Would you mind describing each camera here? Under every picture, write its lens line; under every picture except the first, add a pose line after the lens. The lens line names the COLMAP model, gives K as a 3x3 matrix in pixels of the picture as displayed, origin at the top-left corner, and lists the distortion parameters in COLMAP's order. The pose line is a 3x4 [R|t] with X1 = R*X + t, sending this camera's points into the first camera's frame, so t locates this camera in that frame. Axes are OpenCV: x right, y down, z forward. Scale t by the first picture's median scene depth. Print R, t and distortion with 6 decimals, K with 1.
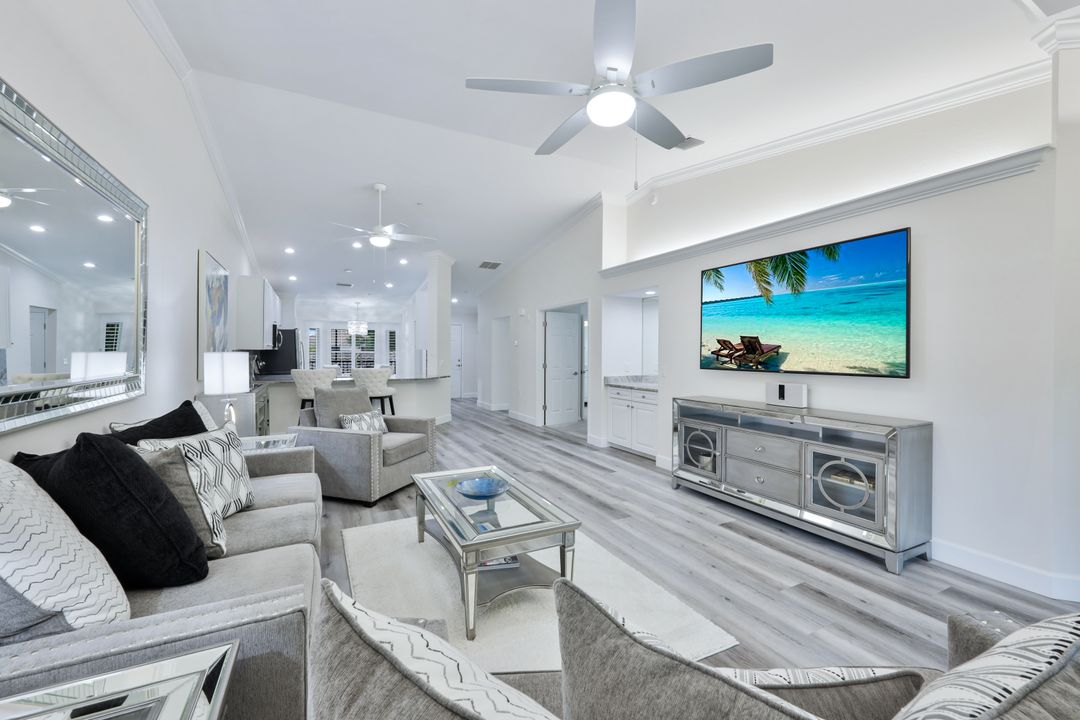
lens RADIAL K [[425.2, 0, 540.0], [0, 425.2, 360.0], [0, 0, 1]] dist [-0.000367, -0.000114]
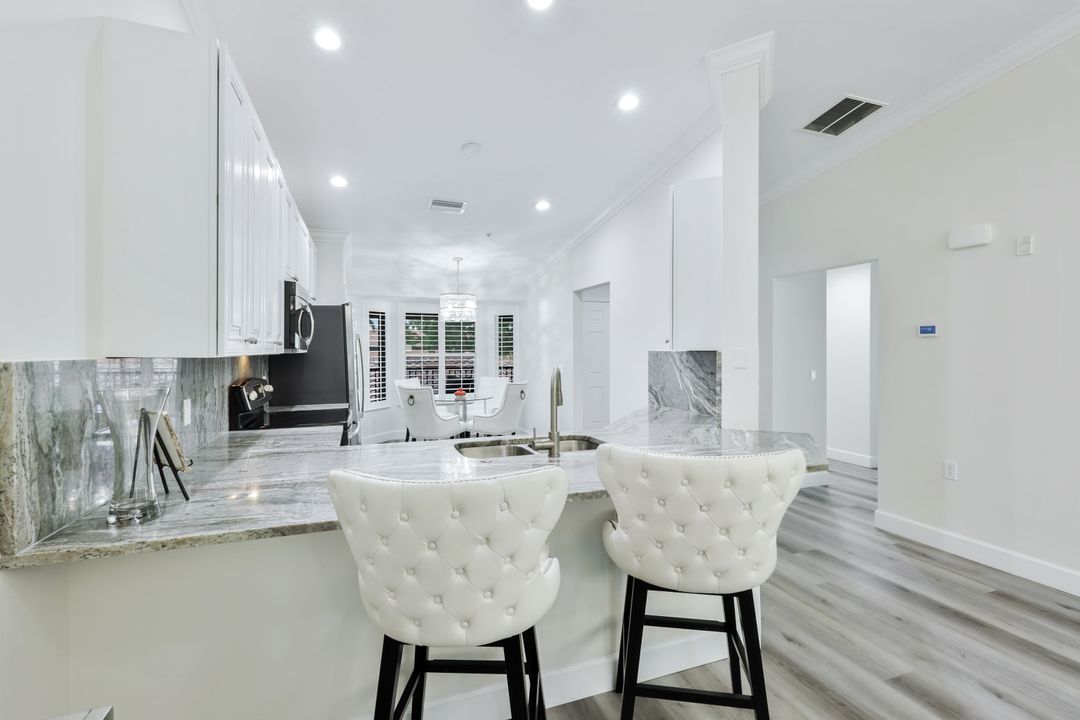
lens RADIAL K [[484.0, 0, 541.3], [0, 484.0, 347.4], [0, 0, 1]] dist [-0.000673, 0.000024]
pose [[0.990625, -0.007174, -0.136418, -0.249278], [0.003435, 0.999612, -0.027625, -0.011606], [0.136563, 0.026898, 0.990266, 0.436158]]
